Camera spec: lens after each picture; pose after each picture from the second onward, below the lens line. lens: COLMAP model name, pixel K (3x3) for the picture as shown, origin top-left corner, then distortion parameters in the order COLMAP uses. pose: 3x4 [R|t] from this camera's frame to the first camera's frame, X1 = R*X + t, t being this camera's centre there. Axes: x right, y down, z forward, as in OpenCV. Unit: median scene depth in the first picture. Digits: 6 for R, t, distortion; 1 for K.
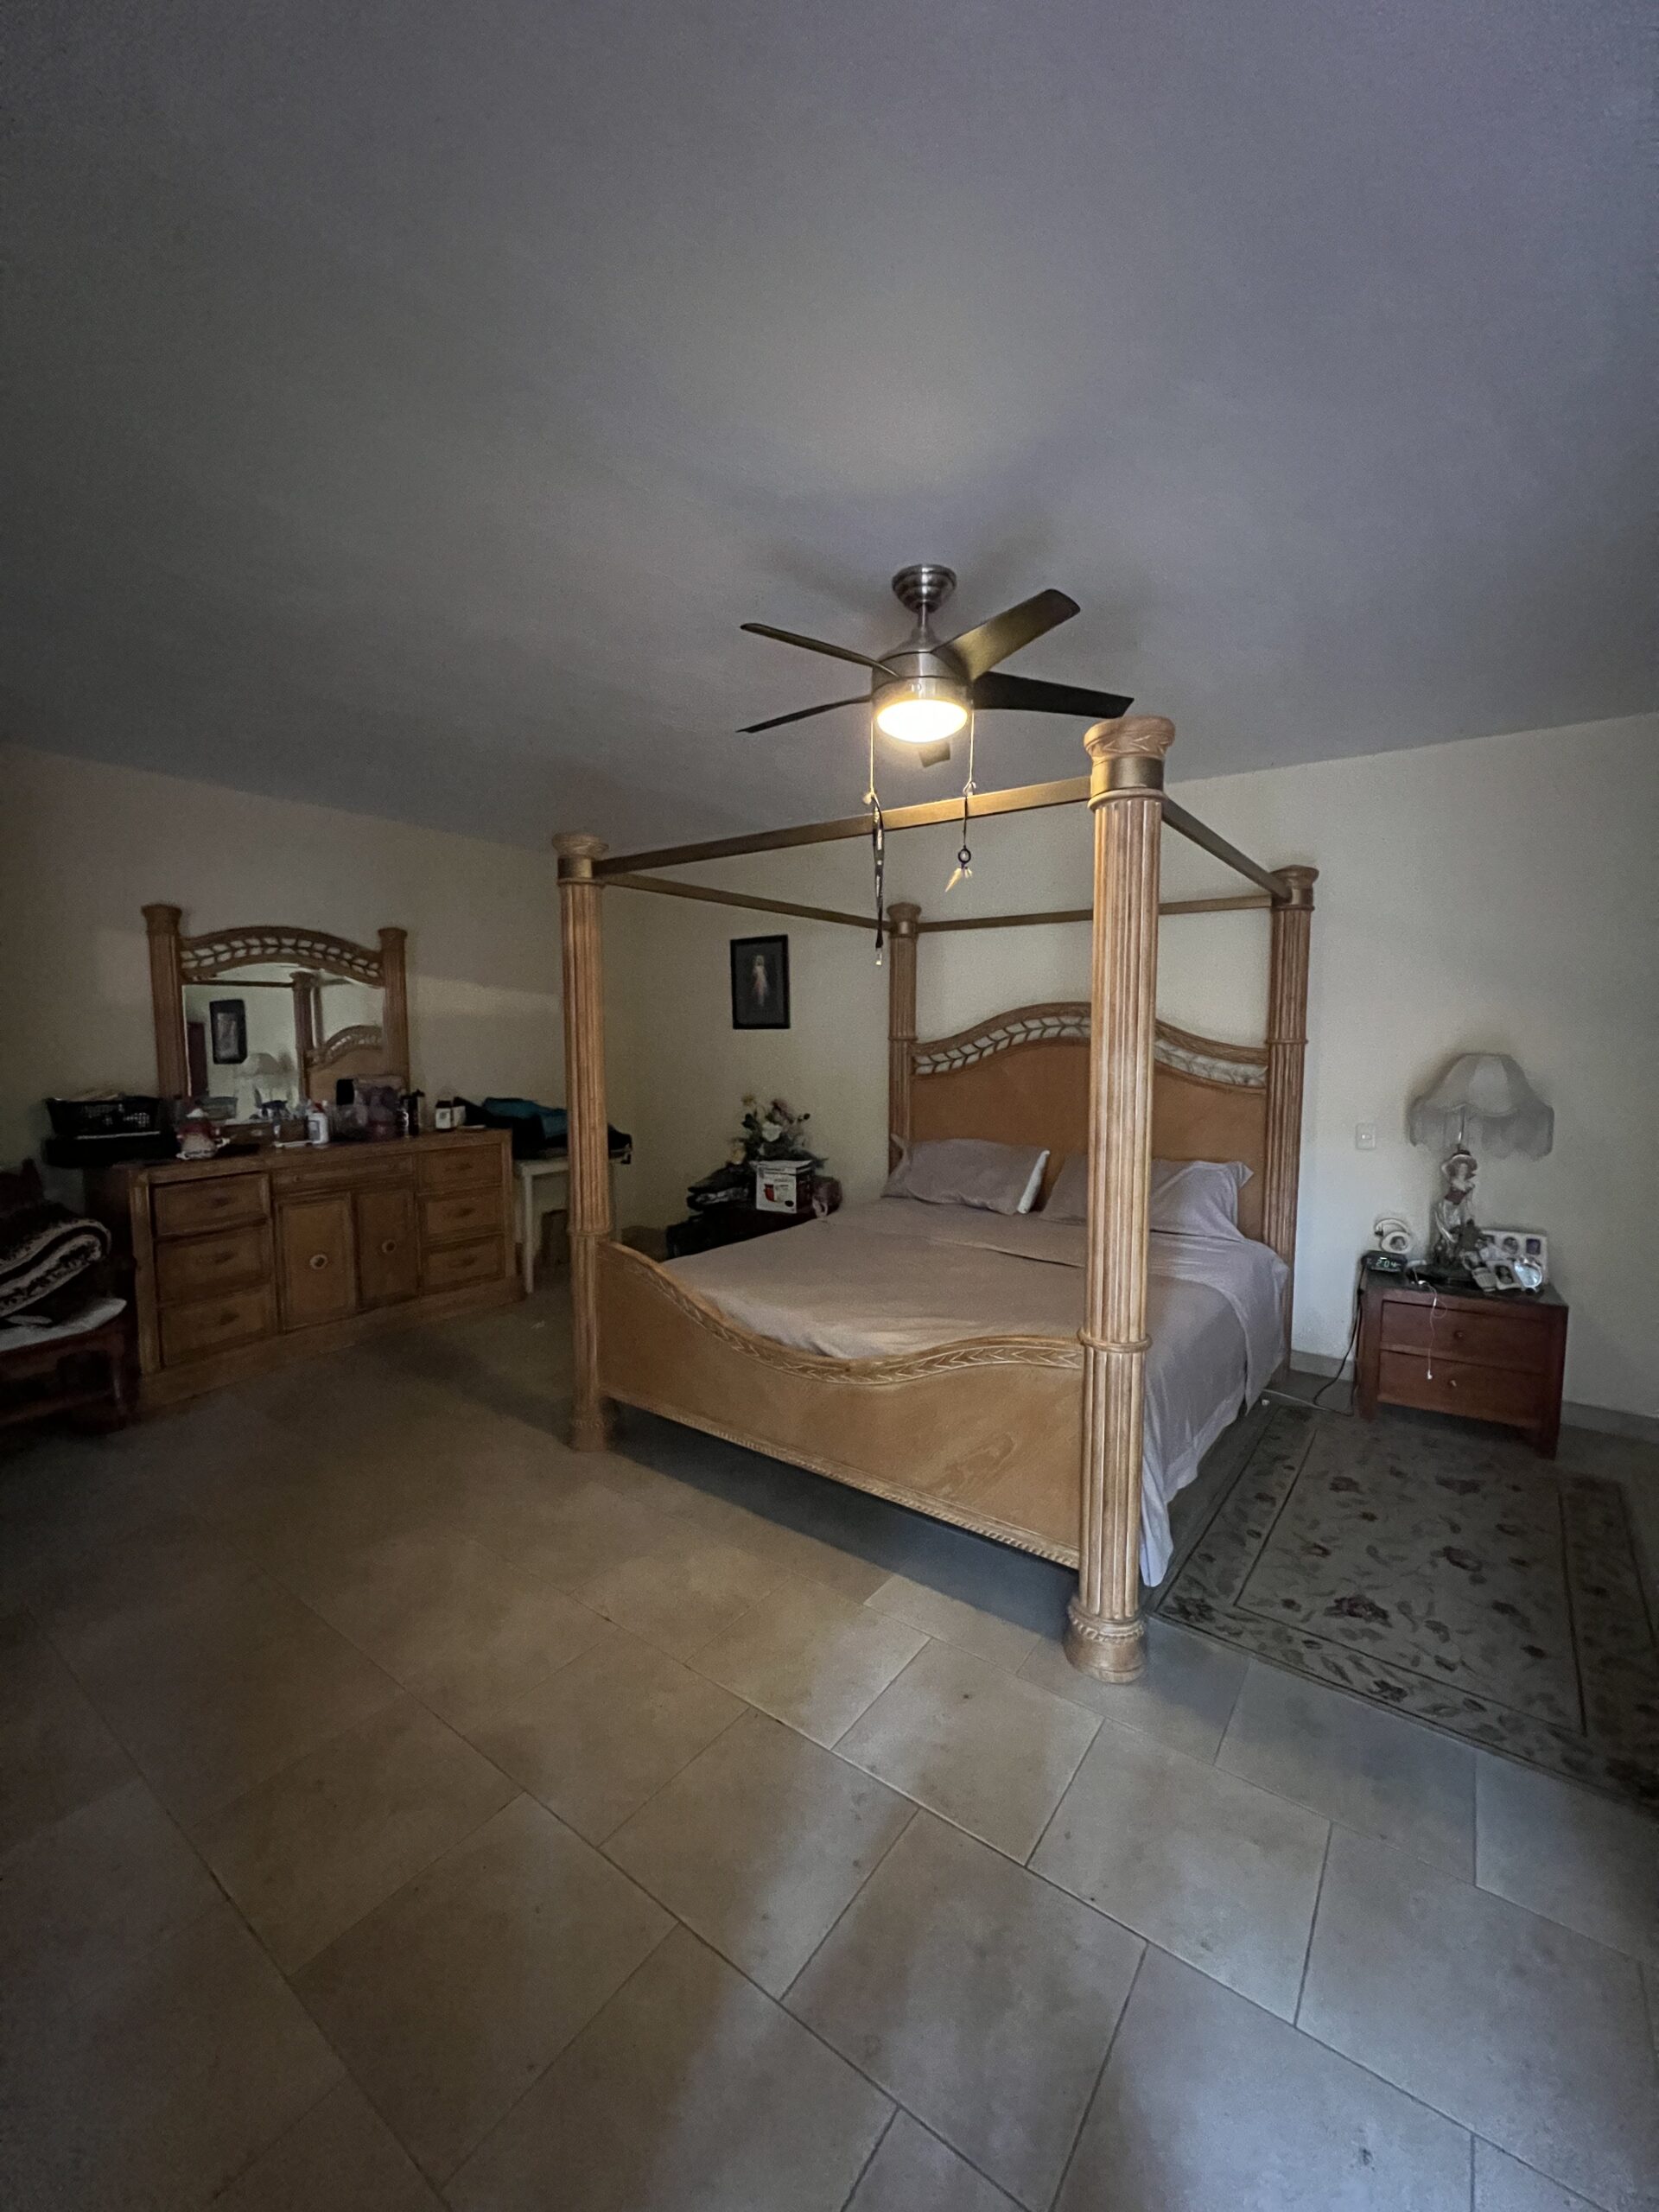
lens RADIAL K [[880.2, 0, 830.2], [0, 880.2, 1098.7], [0, 0, 1]] dist [-0.003054, 0.000314]
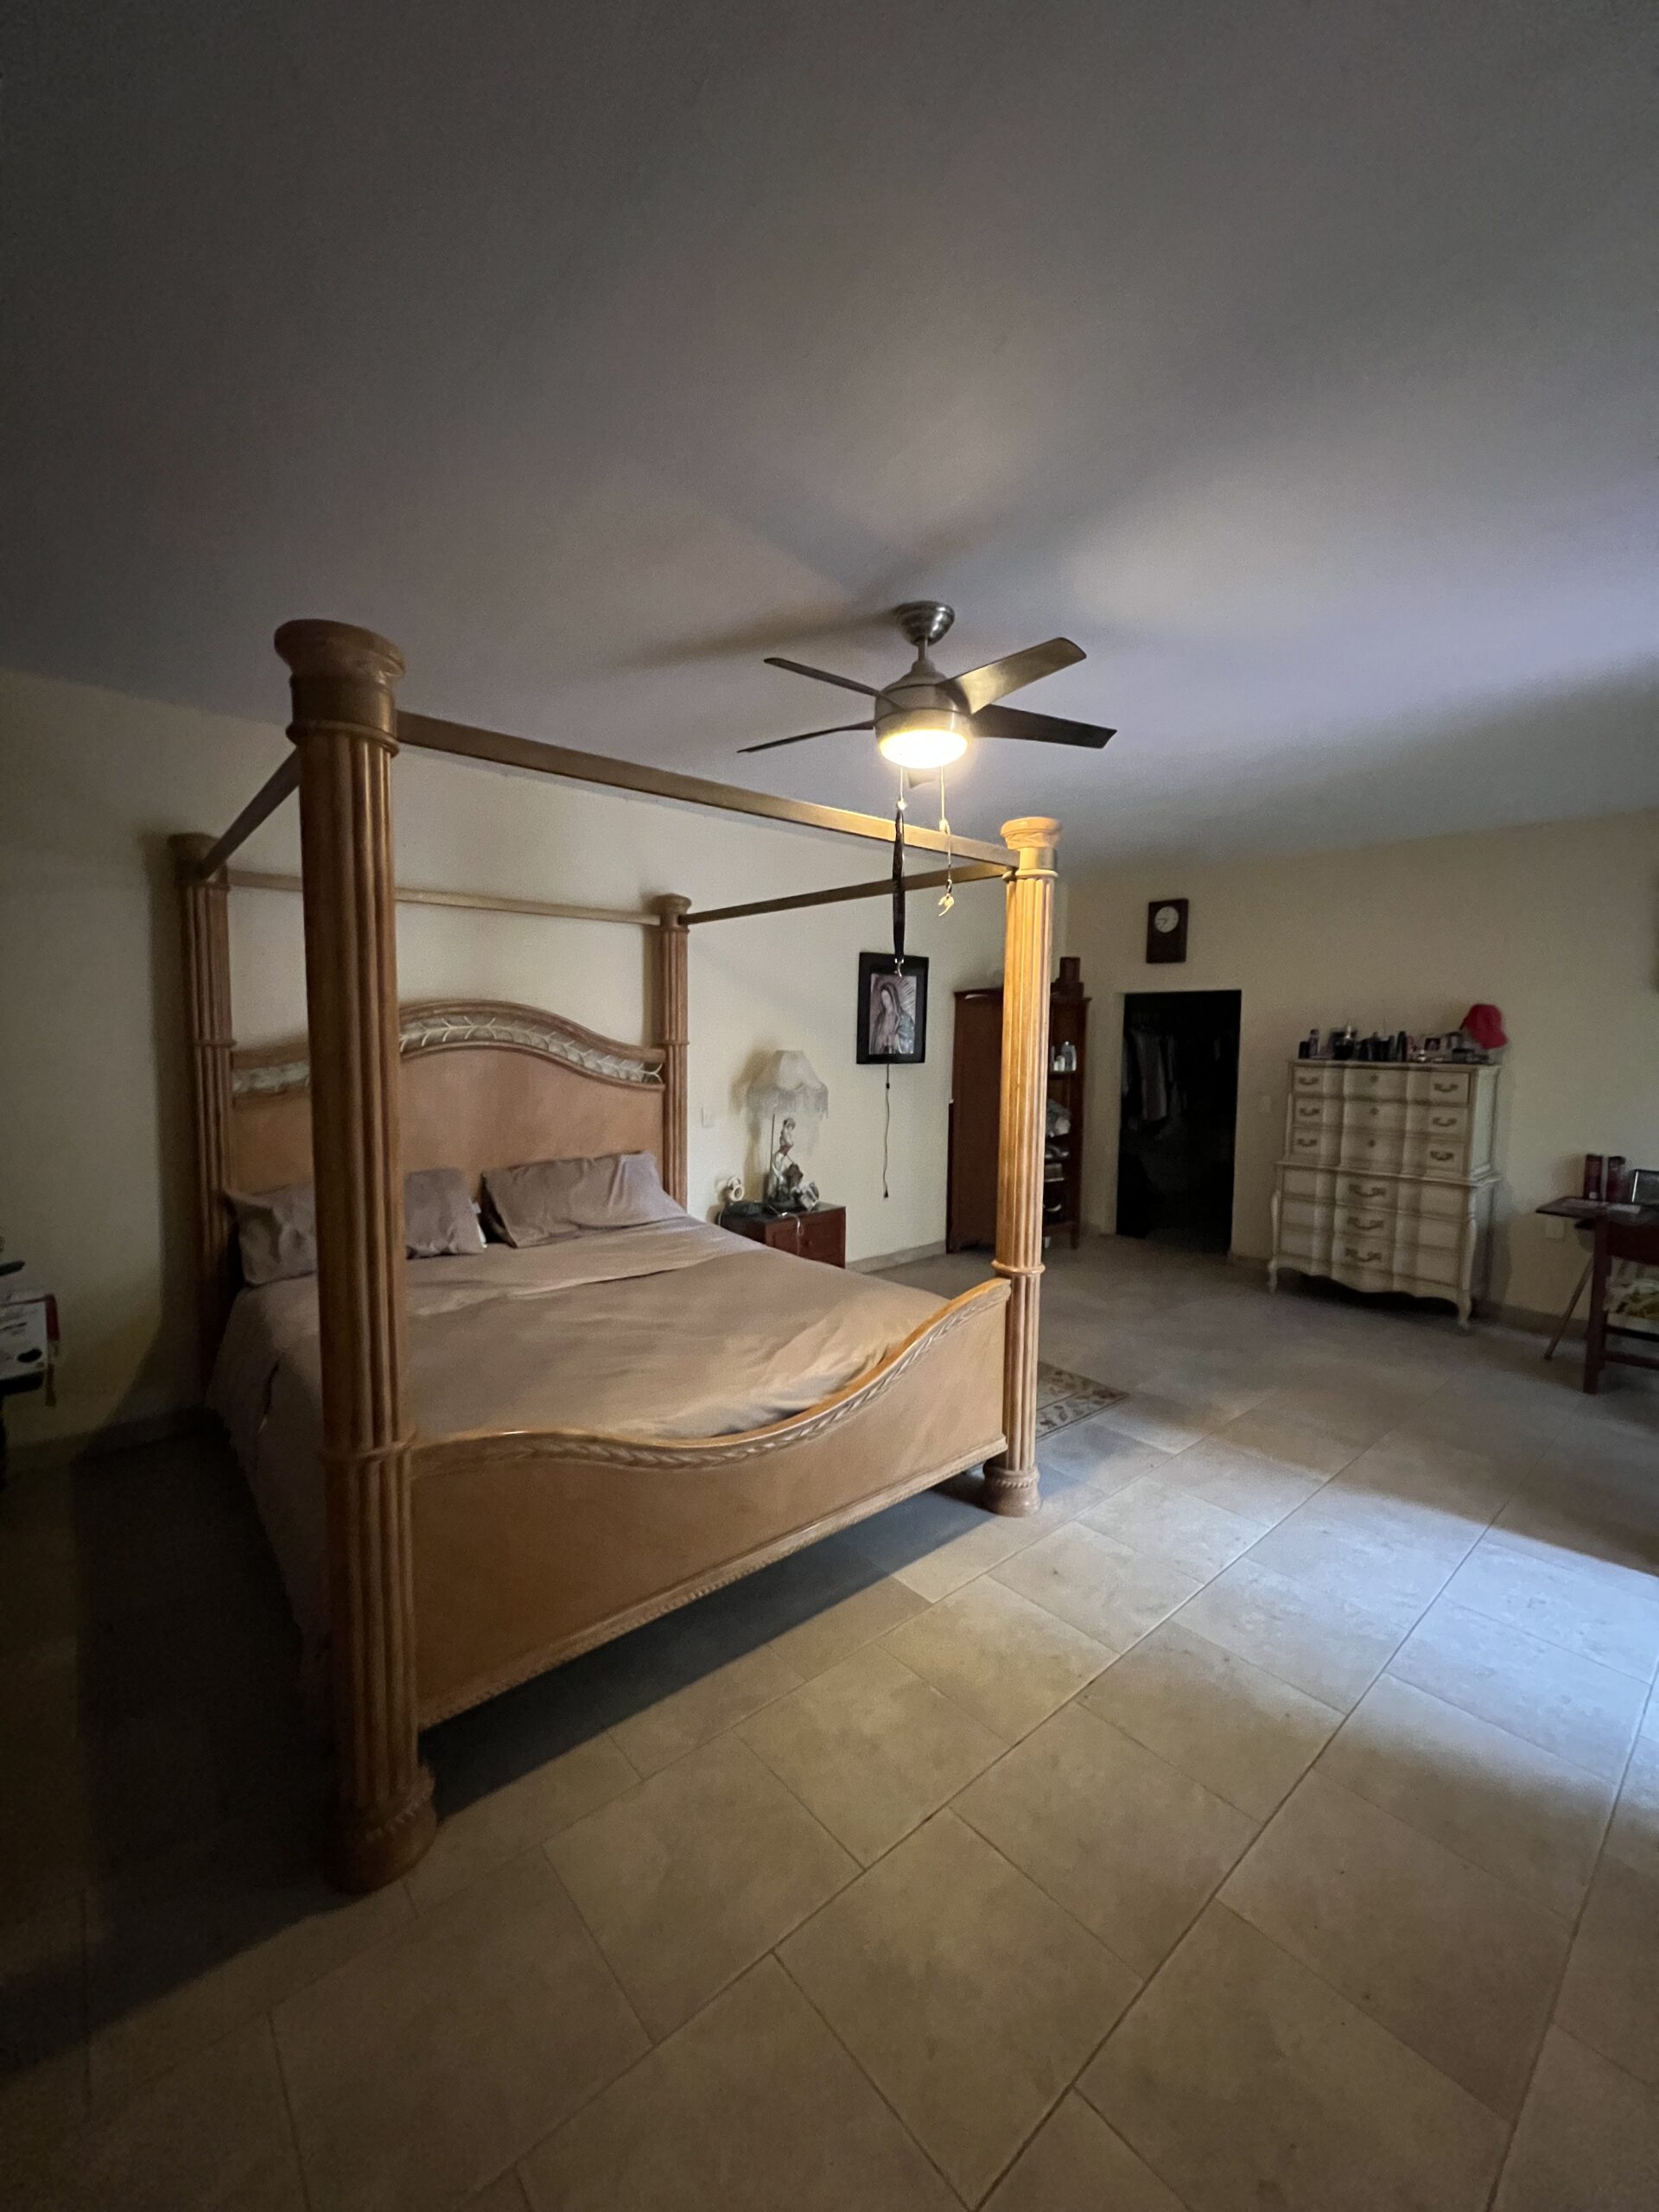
lens RADIAL K [[880.2, 0, 830.2], [0, 880.2, 1098.7], [0, 0, 1]] dist [-0.003054, 0.000314]
pose [[0.226630, -0.074714, 0.971111, -0.770667], [0.064606, 0.996011, 0.061553, -0.065381], [-0.971836, 0.048790, 0.230552, 0.700366]]
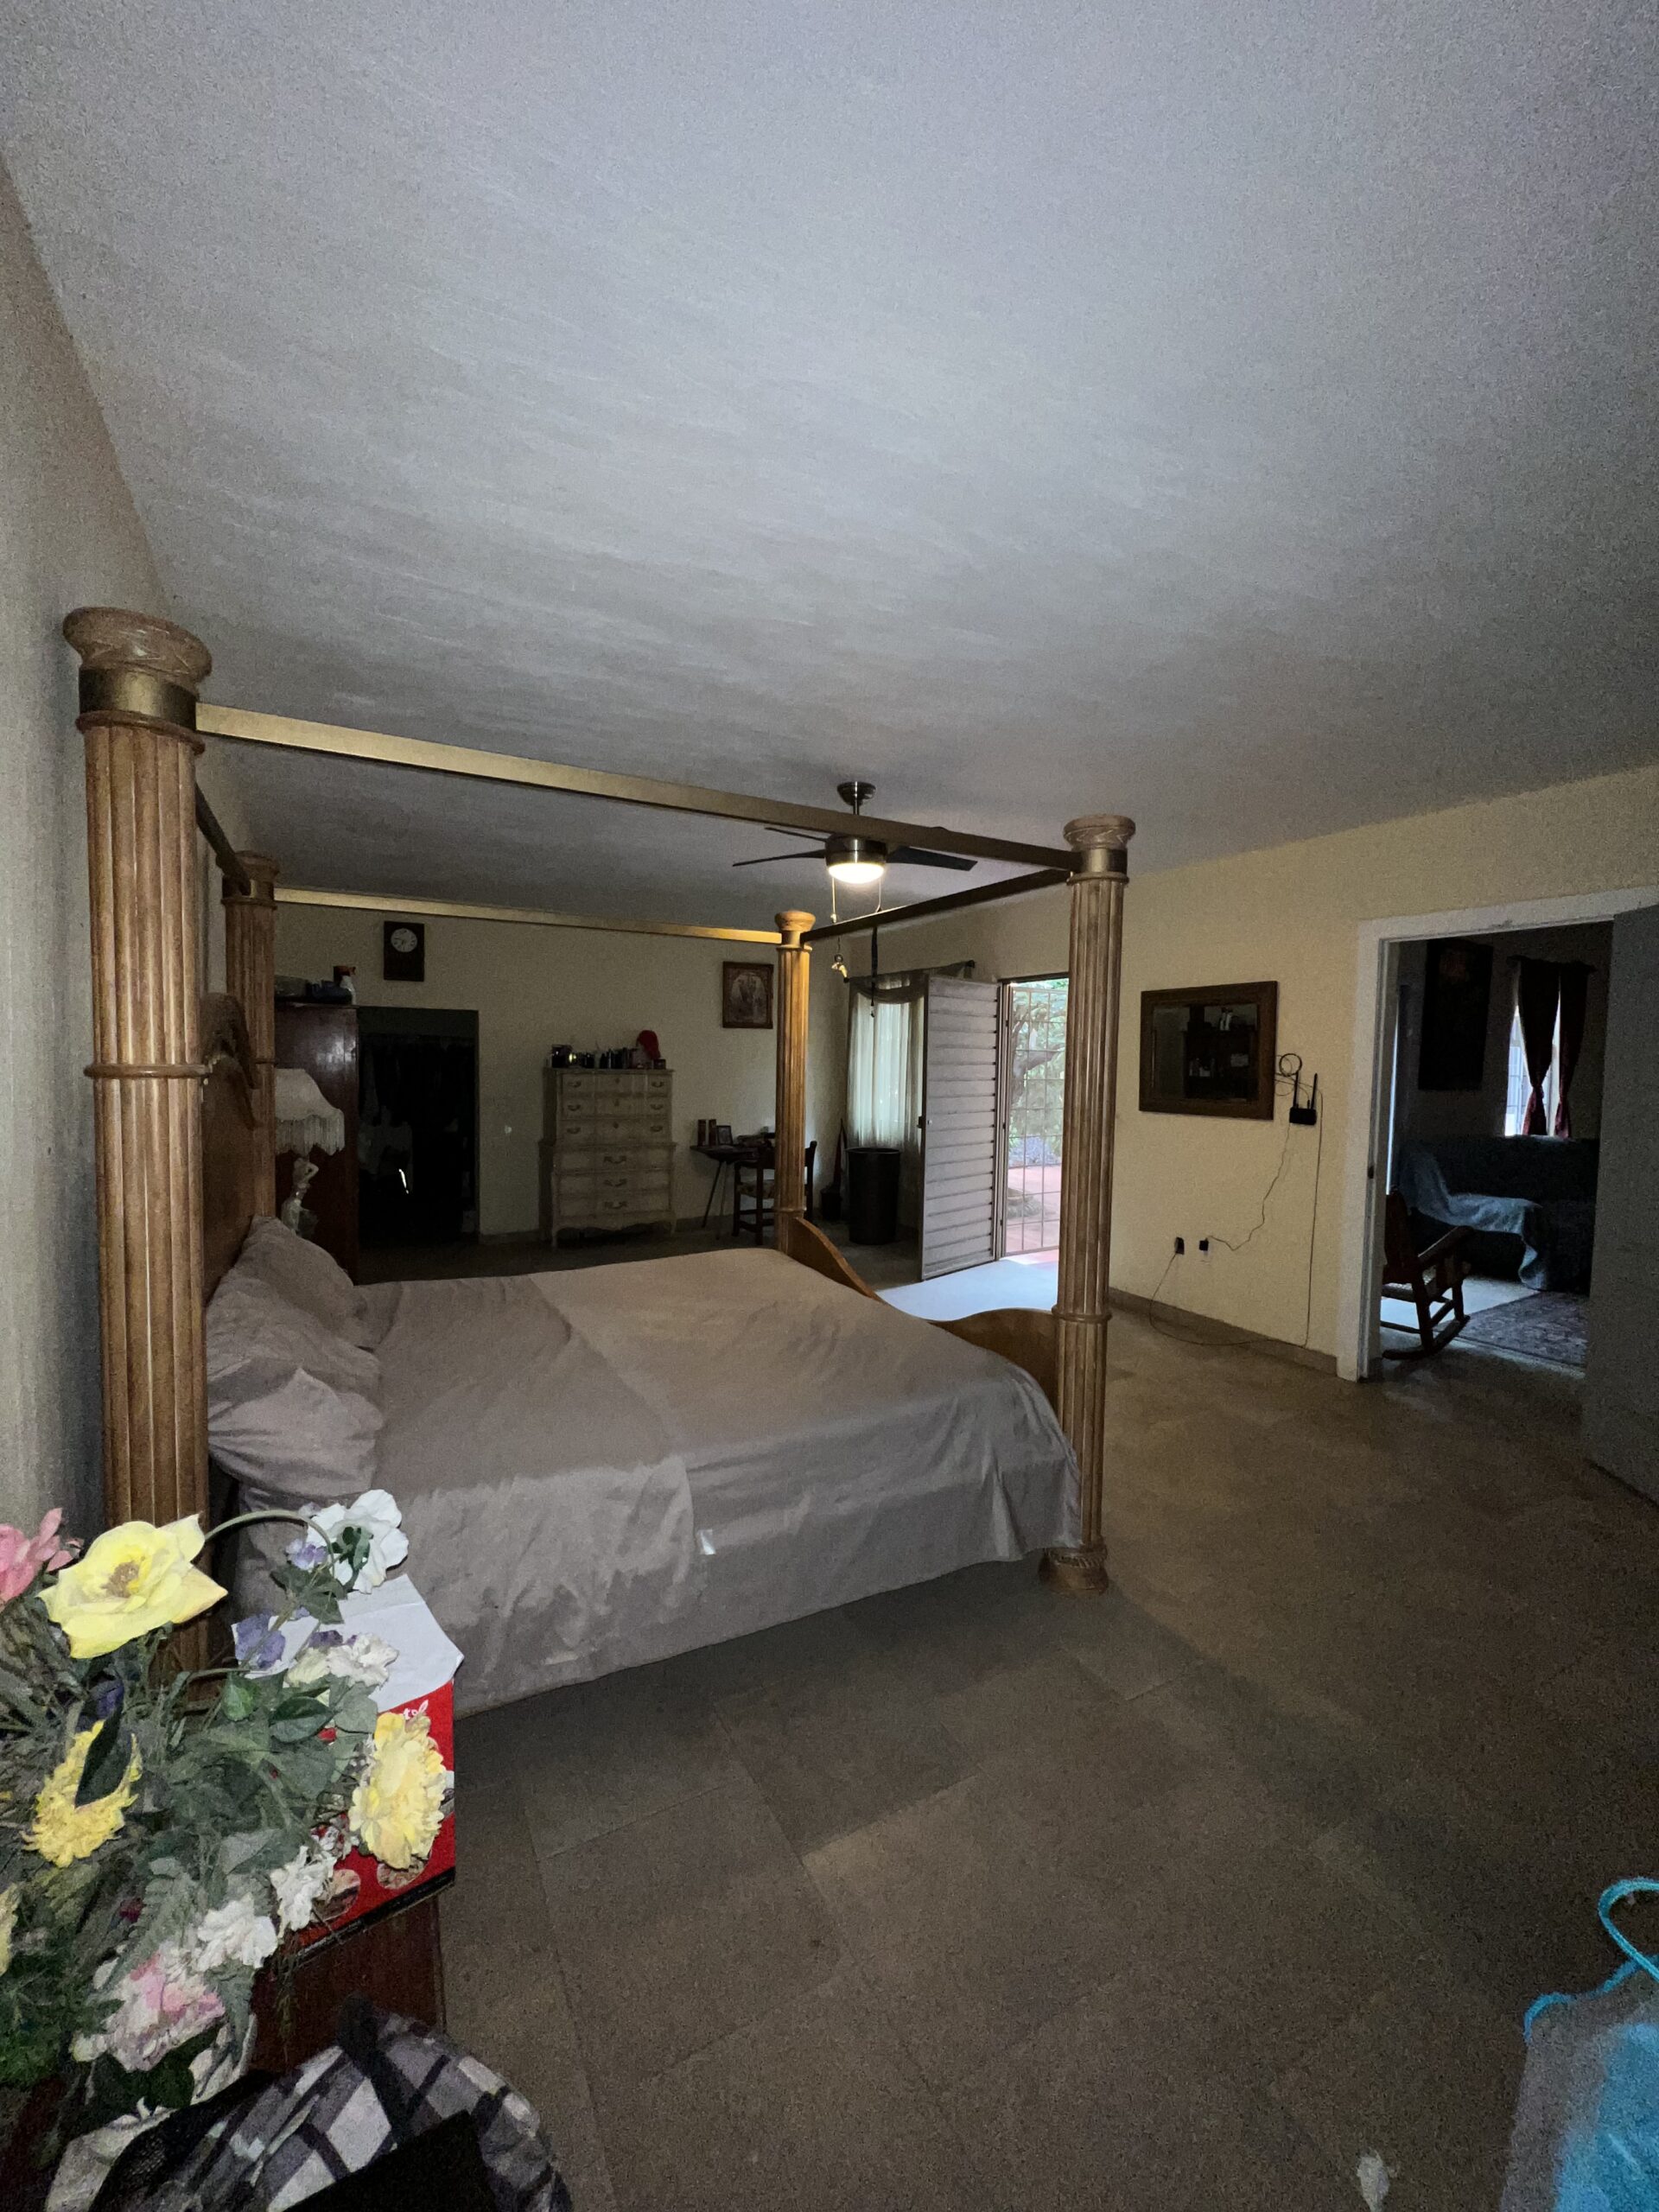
lens RADIAL K [[880.2, 0, 830.2], [0, 880.2, 1098.7], [0, 0, 1]] dist [-0.003054, 0.000314]
pose [[-0.905469, -0.044579, 0.422064, -0.464286], [0.009788, 0.992010, 0.125776, -0.181454], [-0.424299, 0.118017, -0.897799, 1.981751]]
